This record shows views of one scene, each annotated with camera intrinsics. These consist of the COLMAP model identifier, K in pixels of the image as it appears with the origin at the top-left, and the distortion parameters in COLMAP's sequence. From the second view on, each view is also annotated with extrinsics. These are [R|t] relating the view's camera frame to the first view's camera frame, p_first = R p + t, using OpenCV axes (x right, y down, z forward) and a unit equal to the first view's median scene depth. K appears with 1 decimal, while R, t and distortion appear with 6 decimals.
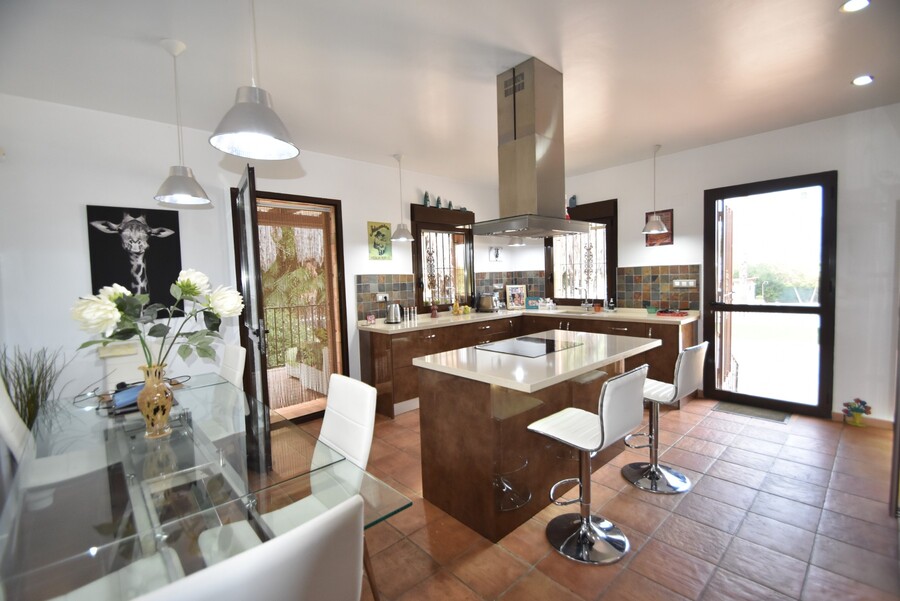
lens RADIAL K [[392.8, 0, 449.0], [0, 392.8, 296.8], [0, 0, 1]] dist [-0.005089, -0.005964]
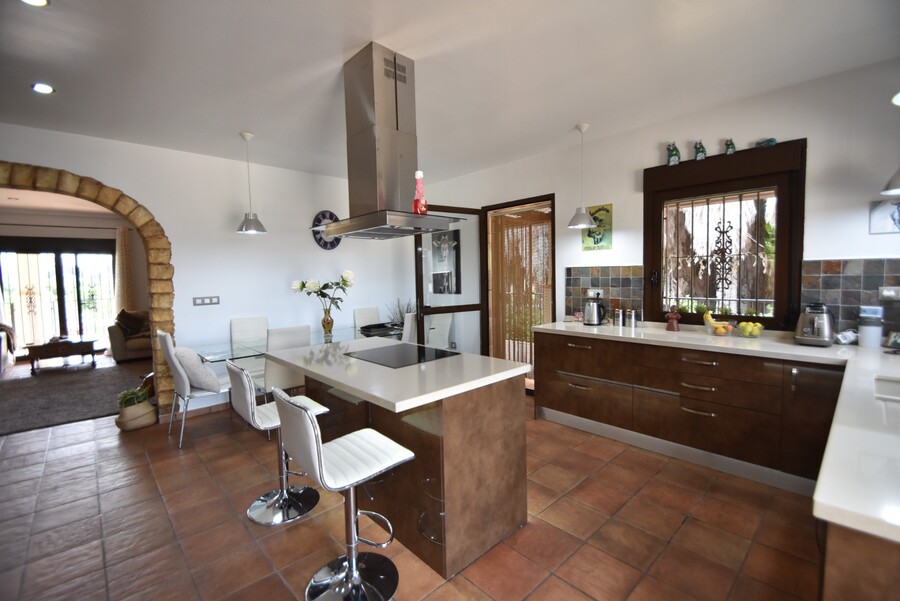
lens RADIAL K [[392.8, 0, 449.5], [0, 392.8, 302.5], [0, 0, 1]] dist [-0.005089, -0.005964]
pose [[-0.008972, 0.108078, -0.994102, 0.690782], [-0.025248, 0.993800, 0.108274, -0.063913], [0.999641, 0.026070, -0.006187, 0.683215]]
